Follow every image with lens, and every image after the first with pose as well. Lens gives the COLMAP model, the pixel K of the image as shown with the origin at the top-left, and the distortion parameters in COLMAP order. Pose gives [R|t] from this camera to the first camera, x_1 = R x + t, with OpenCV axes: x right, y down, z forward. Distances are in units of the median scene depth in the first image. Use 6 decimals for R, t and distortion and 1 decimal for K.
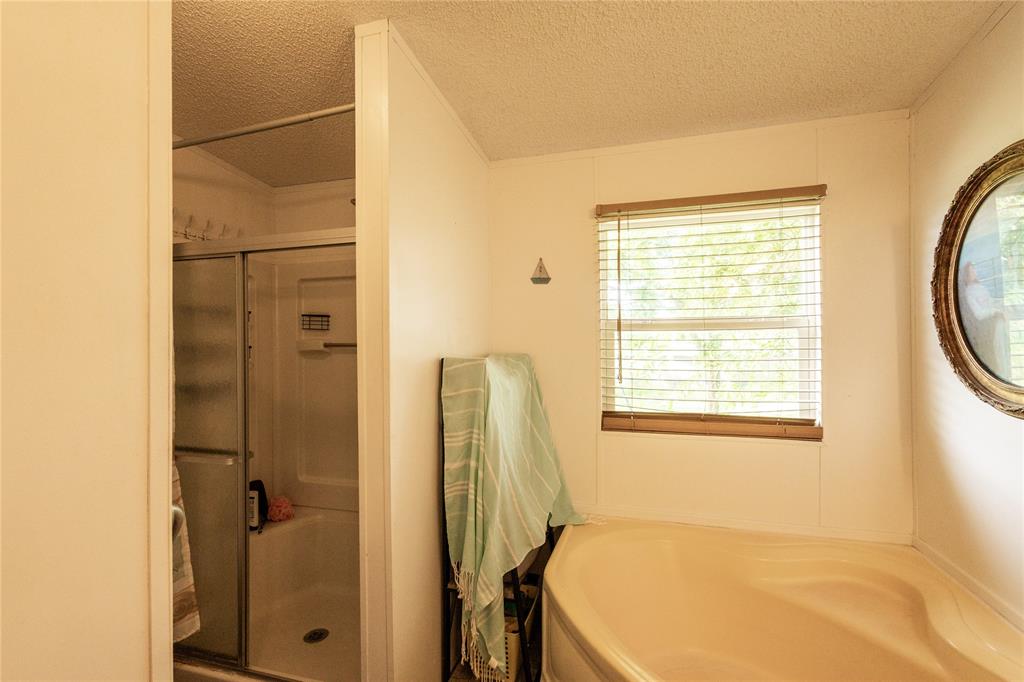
lens RADIAL K [[470.1, 0, 513.4], [0, 470.1, 339.7], [0, 0, 1]] dist [0.000061, -0.000139]
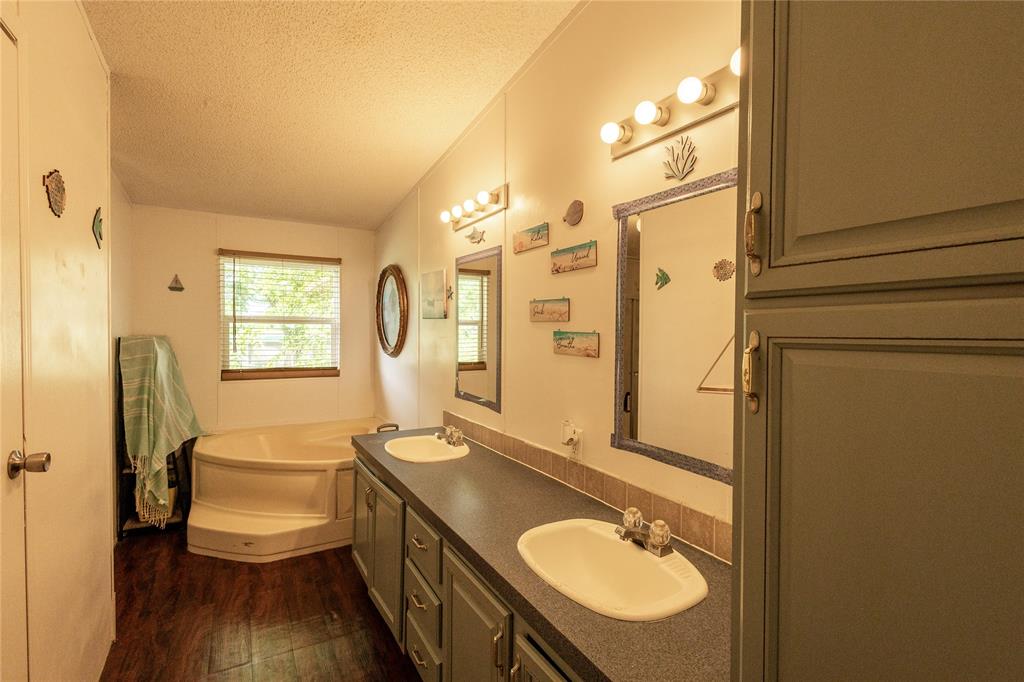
lens RADIAL K [[470.1, 0, 513.4], [0, 470.1, 339.7], [0, 0, 1]] dist [0.000061, -0.000139]
pose [[0.683320, -0.001198, 0.730118, -0.379606], [-0.019077, 0.999628, 0.019494, -0.010229], [-0.729869, -0.027249, 0.683043, -1.067278]]
